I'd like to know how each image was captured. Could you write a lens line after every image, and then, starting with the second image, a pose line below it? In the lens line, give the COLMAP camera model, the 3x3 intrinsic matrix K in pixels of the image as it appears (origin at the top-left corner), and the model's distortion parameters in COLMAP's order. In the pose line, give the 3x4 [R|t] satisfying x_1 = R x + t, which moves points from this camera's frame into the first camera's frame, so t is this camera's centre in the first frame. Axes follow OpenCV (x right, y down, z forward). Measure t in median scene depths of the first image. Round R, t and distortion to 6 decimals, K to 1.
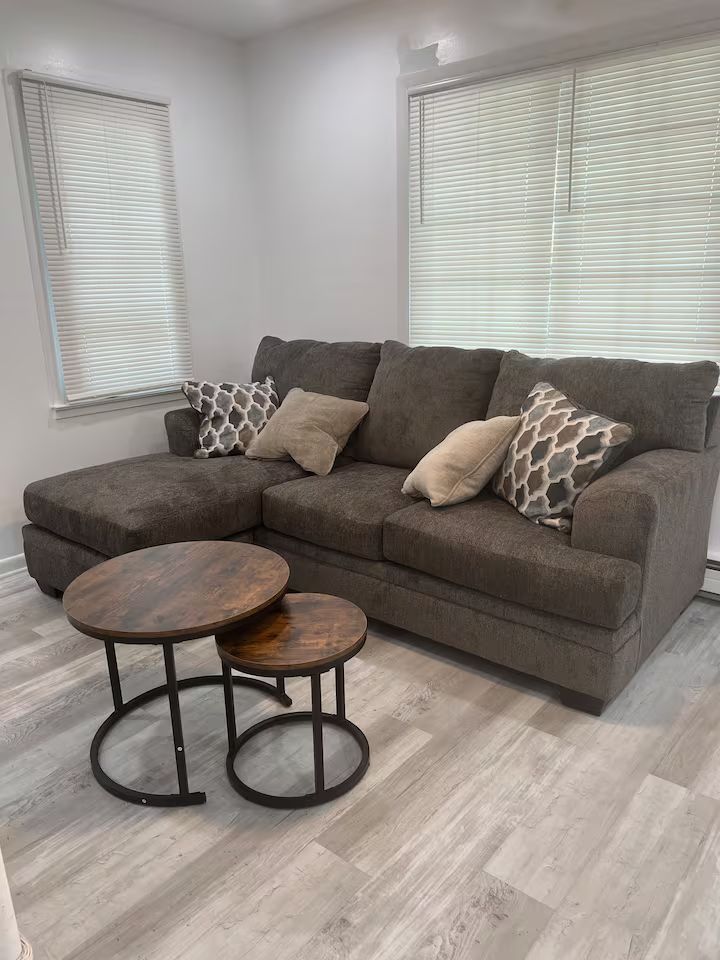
lens RADIAL K [[734.9, 0, 360.0], [0, 734.9, 480.0], [0, 0, 1]] dist [0.033210, -0.004870]
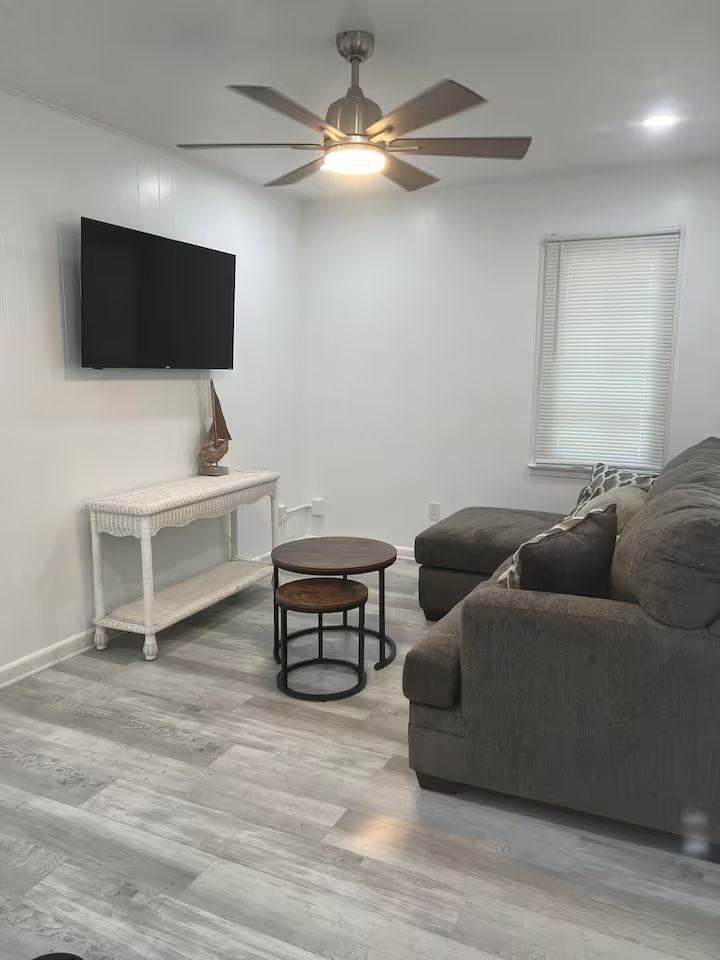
lens RADIAL K [[734.9, 0, 360.0], [0, 734.9, 480.0], [0, 0, 1]] dist [0.033210, -0.004870]
pose [[0.236771, 0.177786, -0.955161, 1.354196], [-0.279428, 0.954038, 0.108311, -0.218138], [0.930516, 0.241254, 0.275567, 0.549686]]
